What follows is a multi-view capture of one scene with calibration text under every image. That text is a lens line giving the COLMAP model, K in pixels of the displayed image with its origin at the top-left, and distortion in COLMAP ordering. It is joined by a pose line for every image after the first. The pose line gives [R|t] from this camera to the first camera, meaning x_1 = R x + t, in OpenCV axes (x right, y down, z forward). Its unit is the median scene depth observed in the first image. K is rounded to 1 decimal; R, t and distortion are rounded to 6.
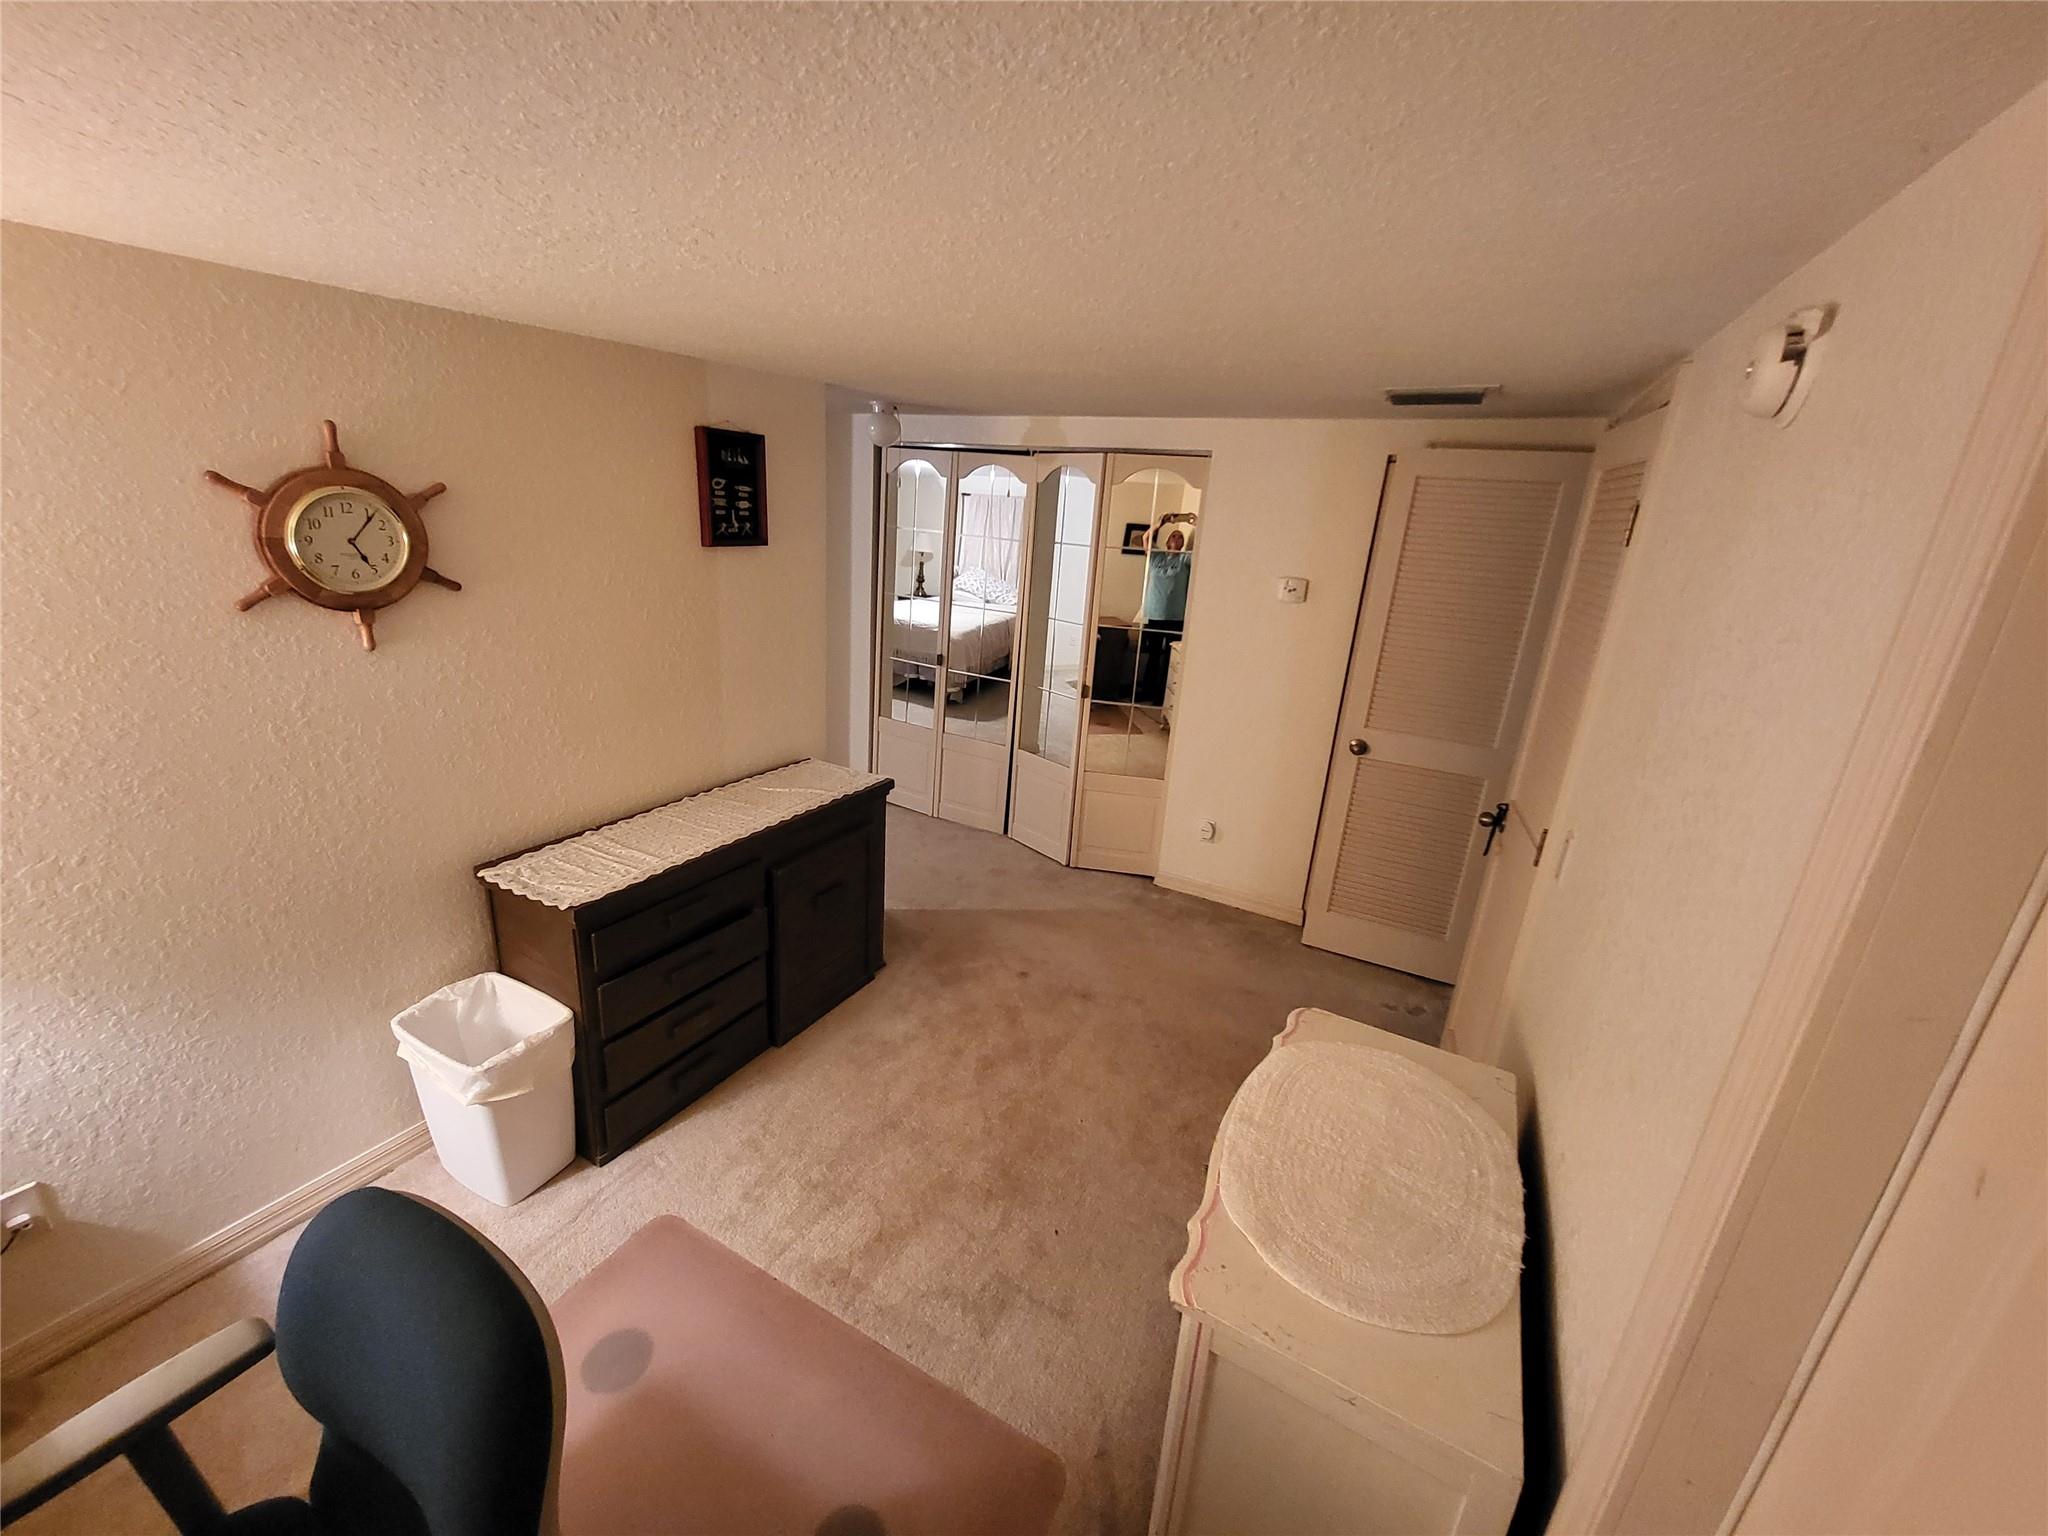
lens RADIAL K [[802.3, 0, 1017.5], [0, 802.3, 754.7], [0, 0, 1]] dist [0.000217, -0.000043]
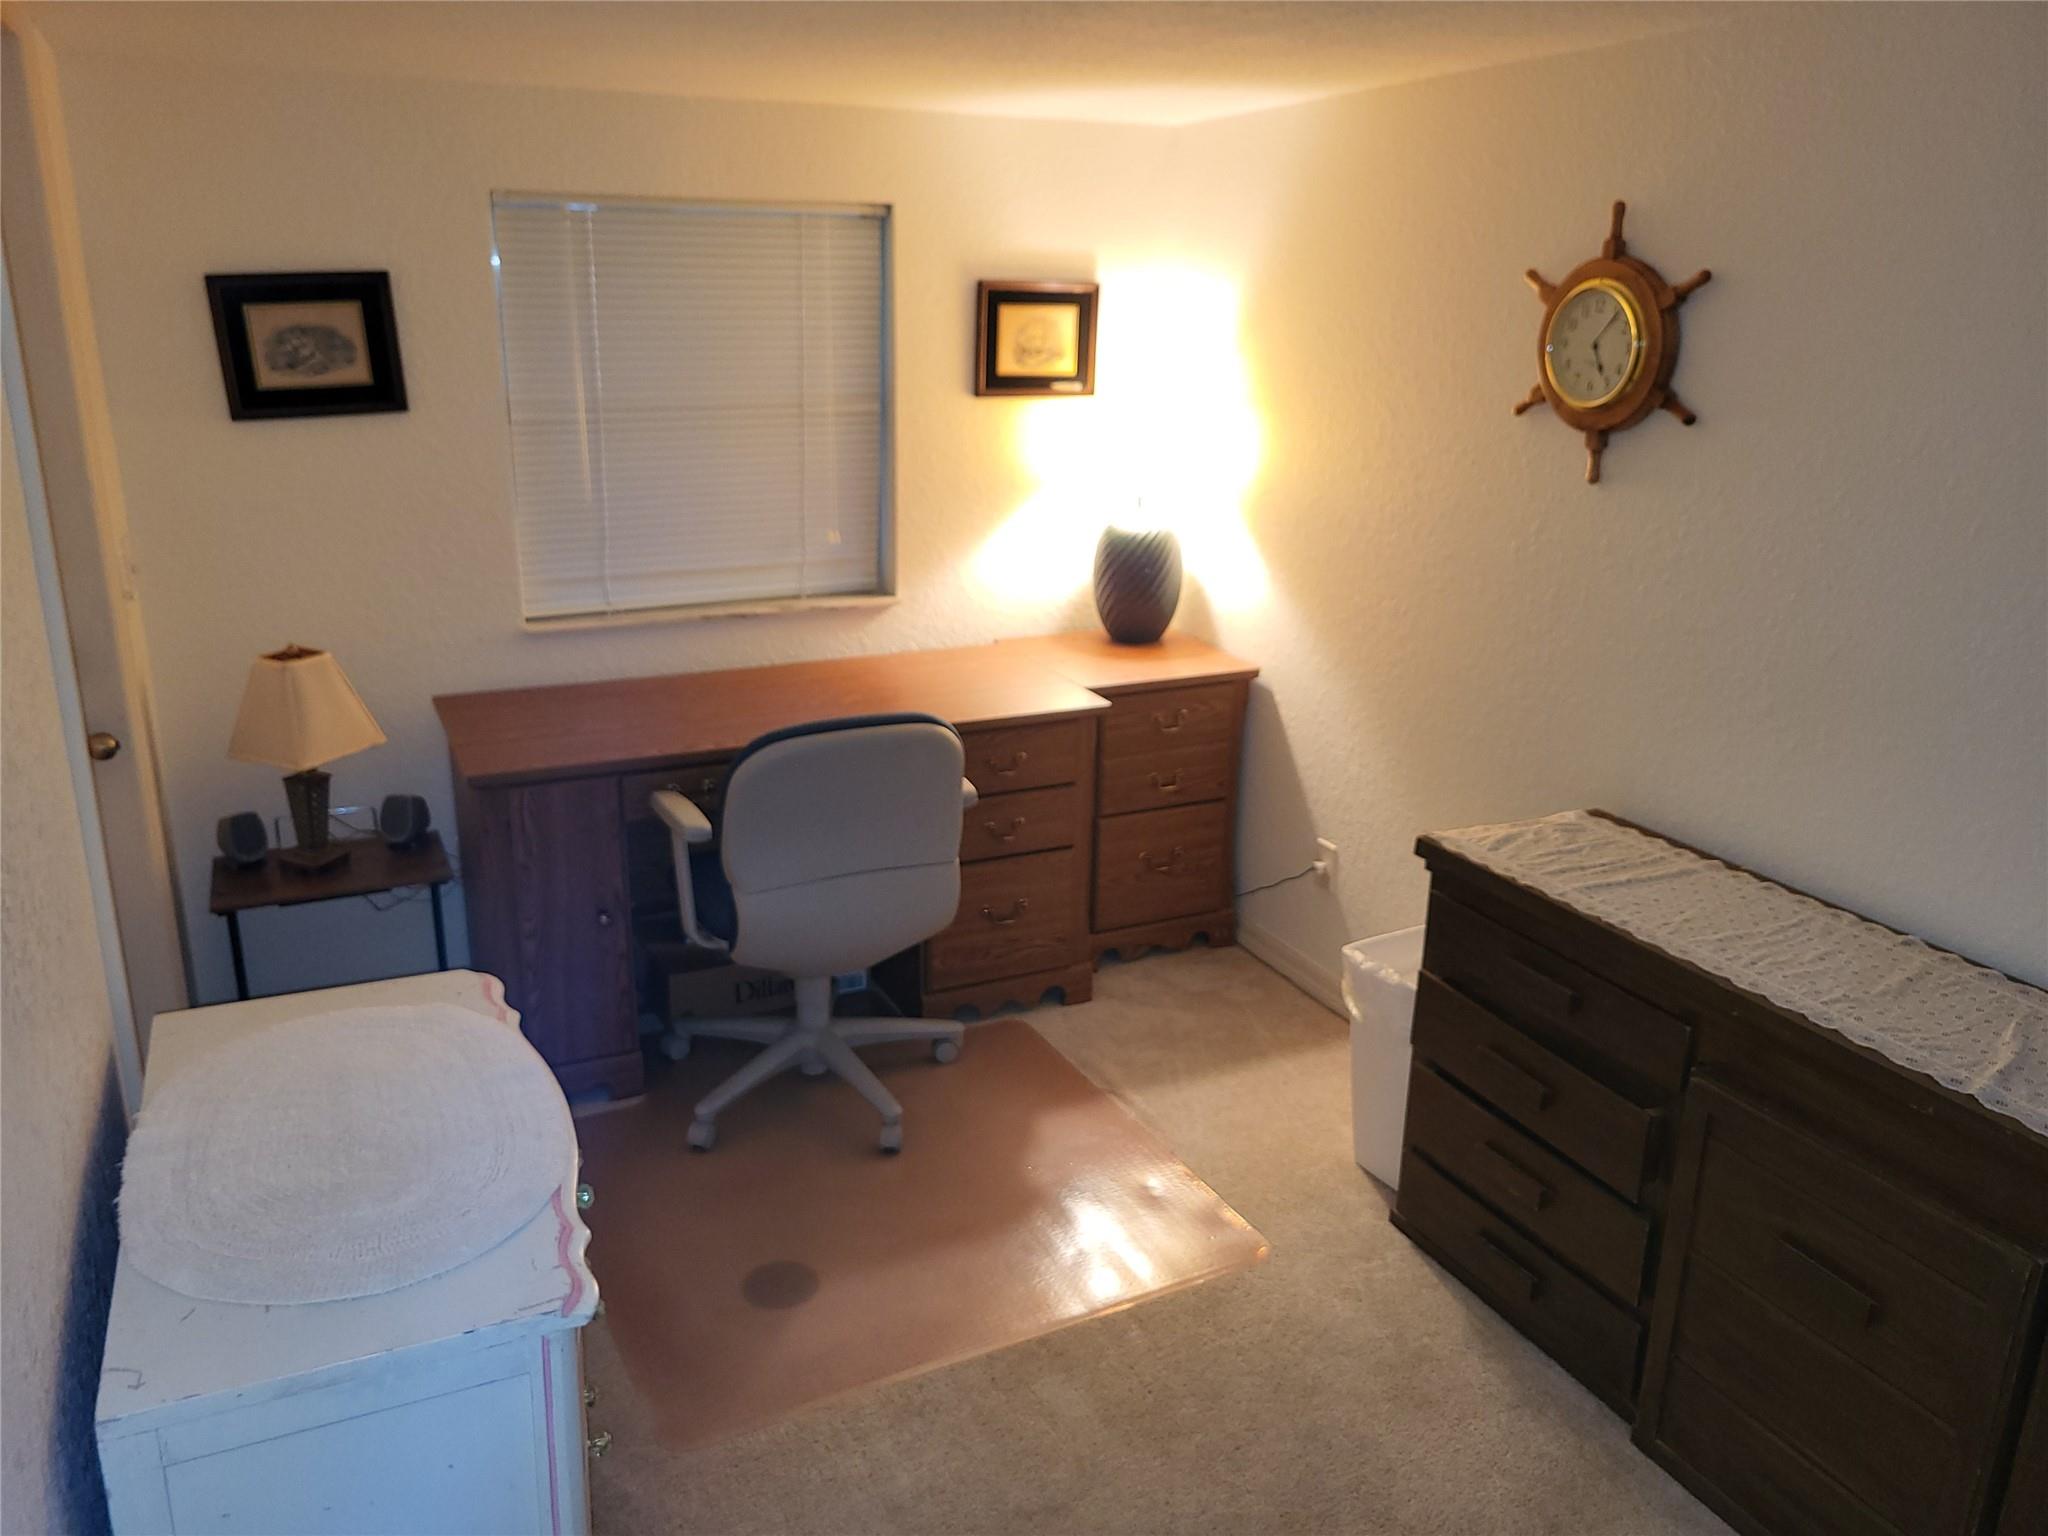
lens RADIAL K [[1545.7, 0, 1017.0], [0, 1545.7, 776.9], [0, 0, 1]] dist [0.008450, 0.001447]
pose [[-0.579770, 0.180947, -0.794434, 0.835111], [-0.288749, 0.866118, 0.408000, -0.350525], [0.761899, 0.465938, -0.449901, 1.430526]]
